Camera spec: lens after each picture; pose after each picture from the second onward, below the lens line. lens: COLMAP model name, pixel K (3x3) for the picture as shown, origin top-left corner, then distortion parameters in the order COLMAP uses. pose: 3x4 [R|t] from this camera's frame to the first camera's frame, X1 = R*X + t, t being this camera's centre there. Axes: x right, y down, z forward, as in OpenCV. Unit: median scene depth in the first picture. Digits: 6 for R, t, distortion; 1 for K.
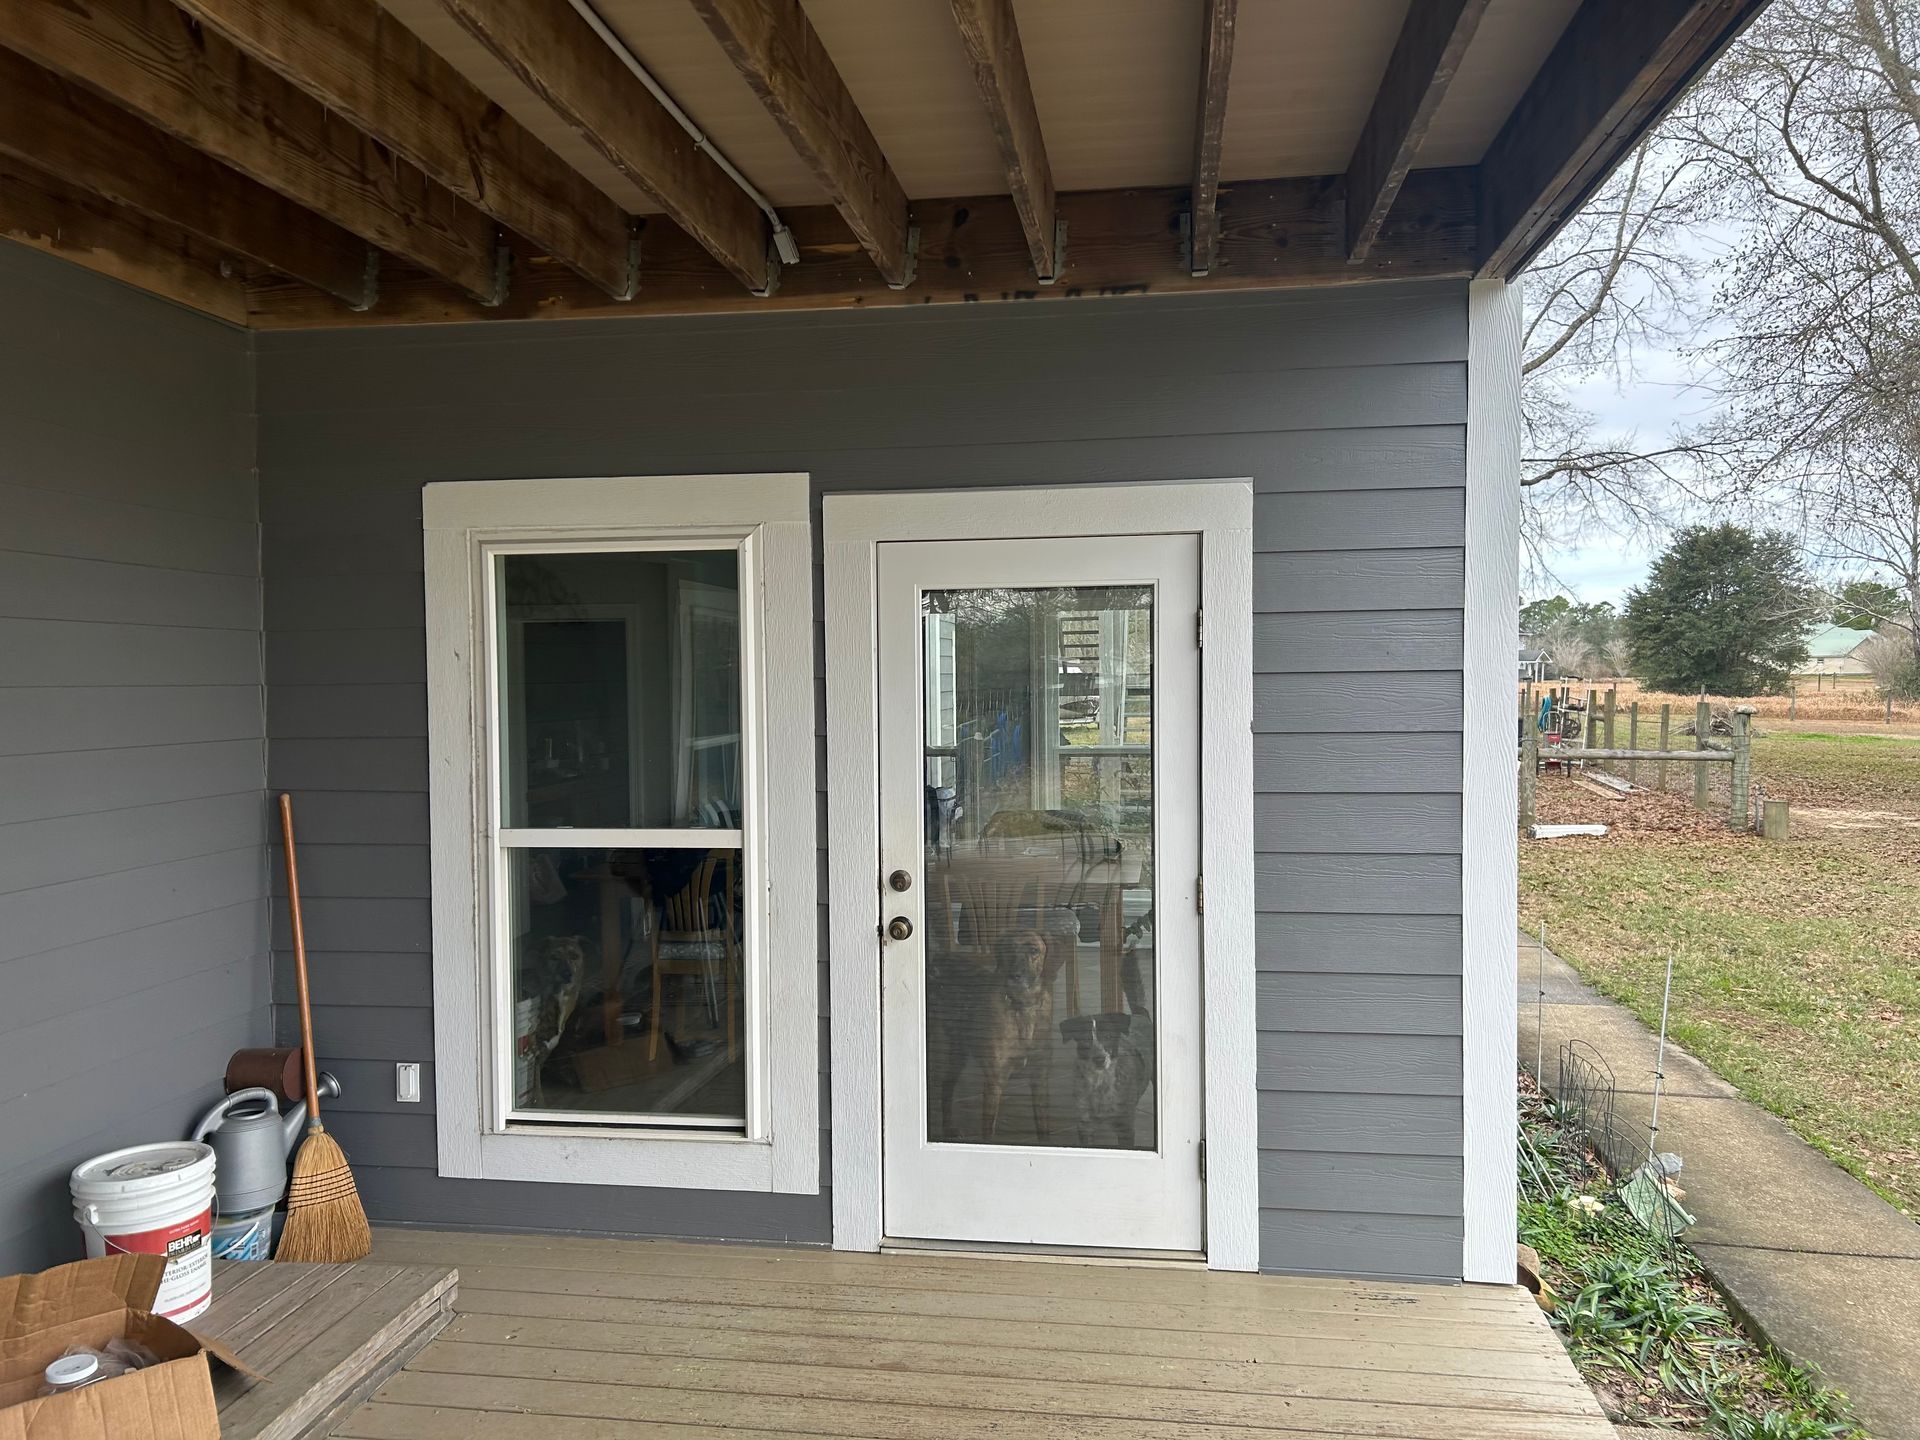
lens RADIAL K [[1473.5, 0, 960.0], [0, 1473.5, 720.0], [0, 0, 1]] dist [0.065438, -0.083949]
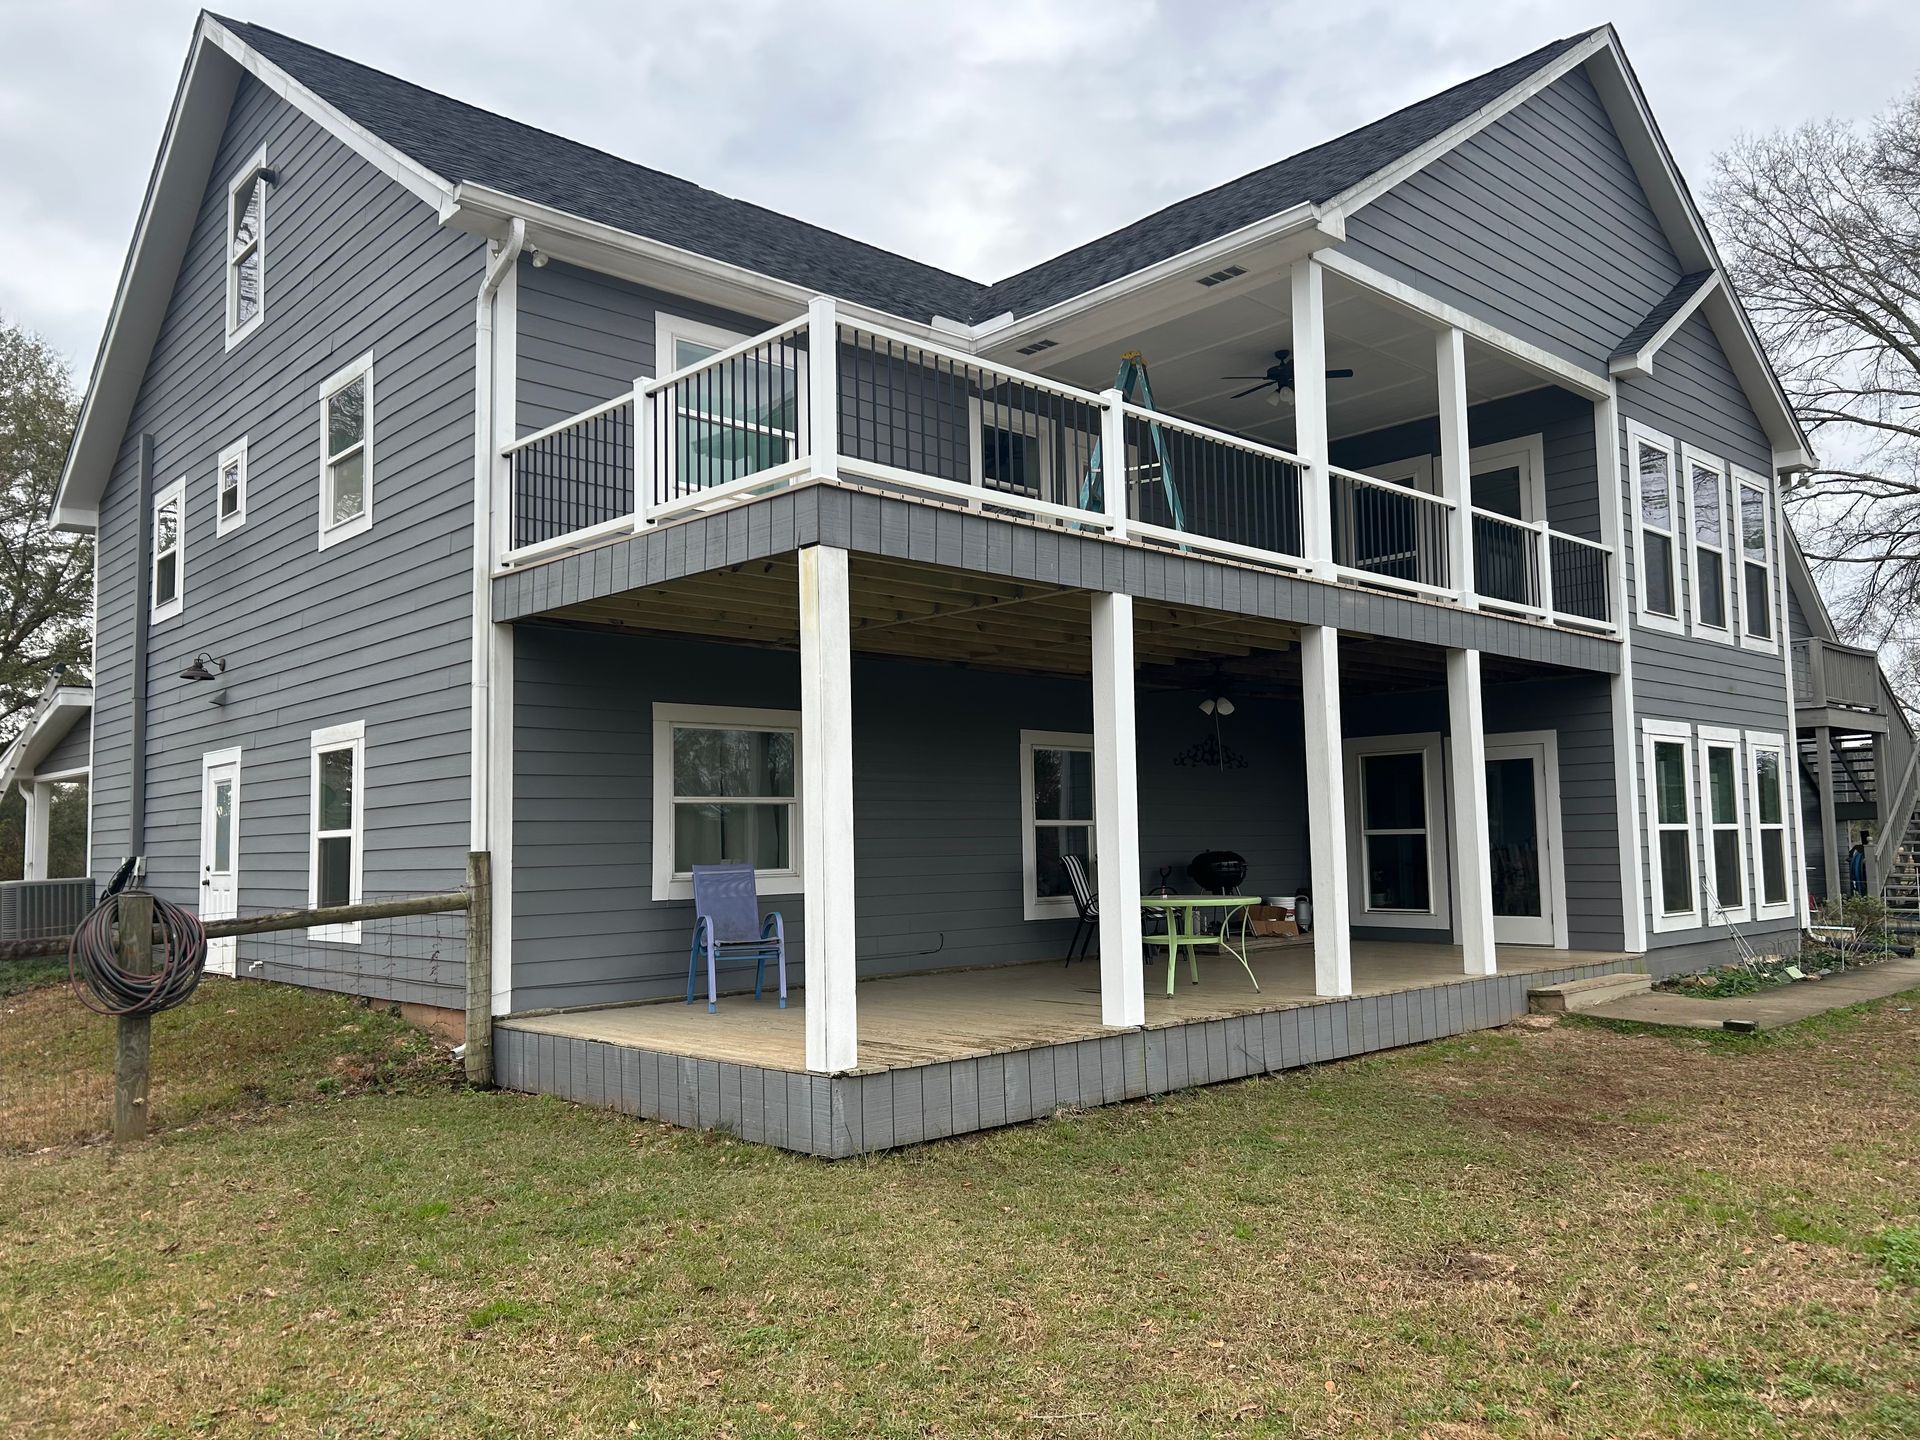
lens RADIAL K [[1473.5, 0, 960.0], [0, 1473.5, 720.0], [0, 0, 1]] dist [0.065438, -0.083949]
pose [[0.783132, -0.055004, -0.619418, 1.244121], [-0.017552, 0.993728, -0.110434, 0.232649], [0.621608, 0.097357, 0.777255, -2.610923]]
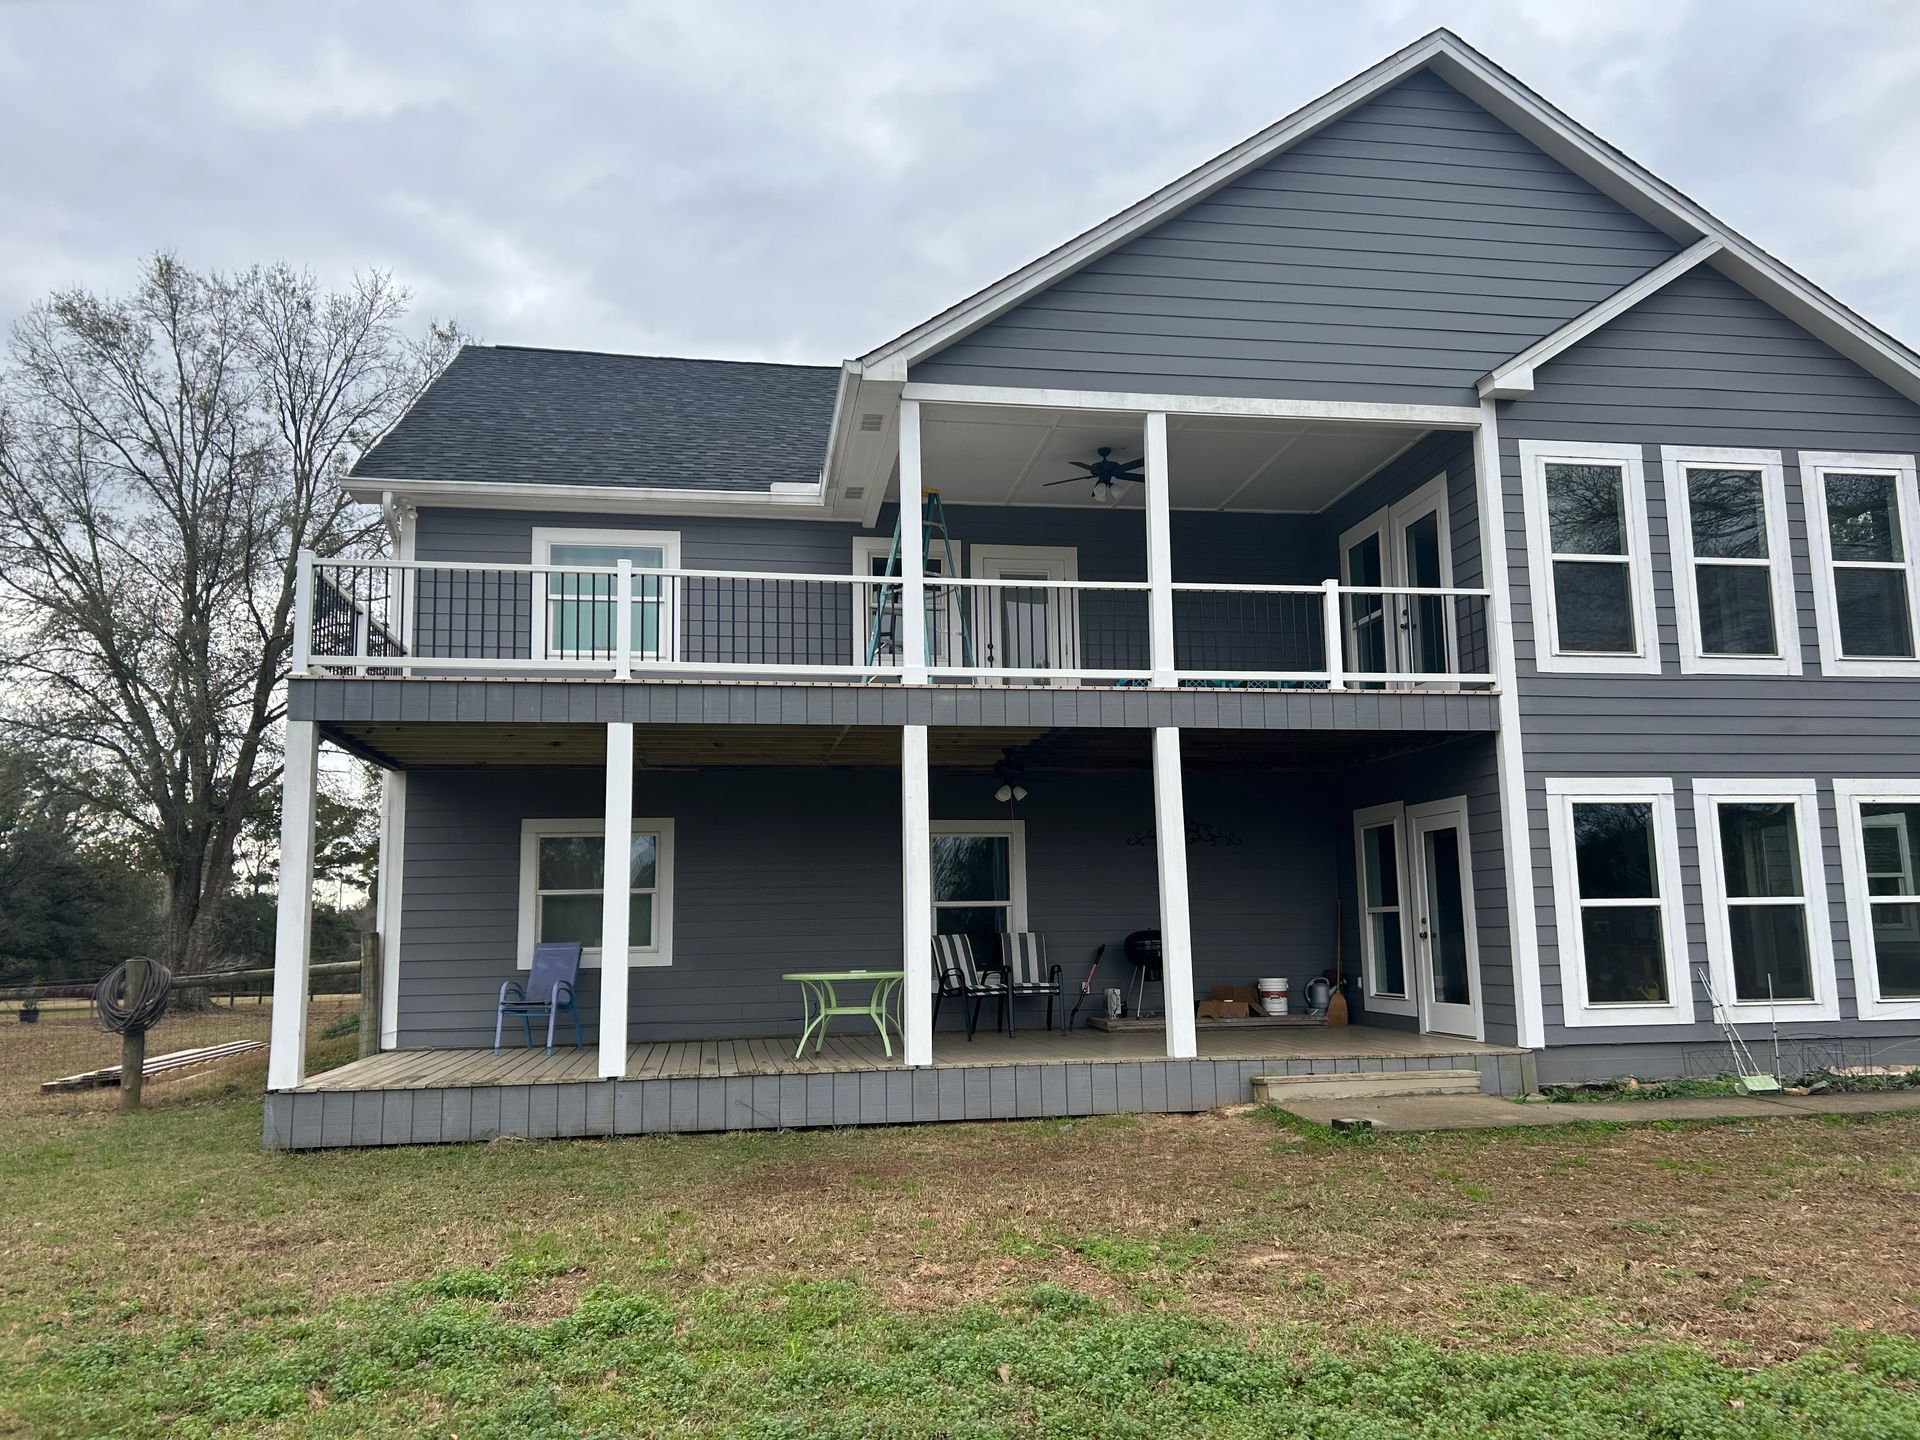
lens RADIAL K [[1473.5, 0, 960.0], [0, 1473.5, 720.0], [0, 0, 1]] dist [0.065438, -0.083949]
pose [[0.302170, -0.131841, -0.944093, 2.824473], [-0.025954, 0.988885, -0.146402, 0.175418], [0.952901, 0.068741, 0.295389, -0.997934]]
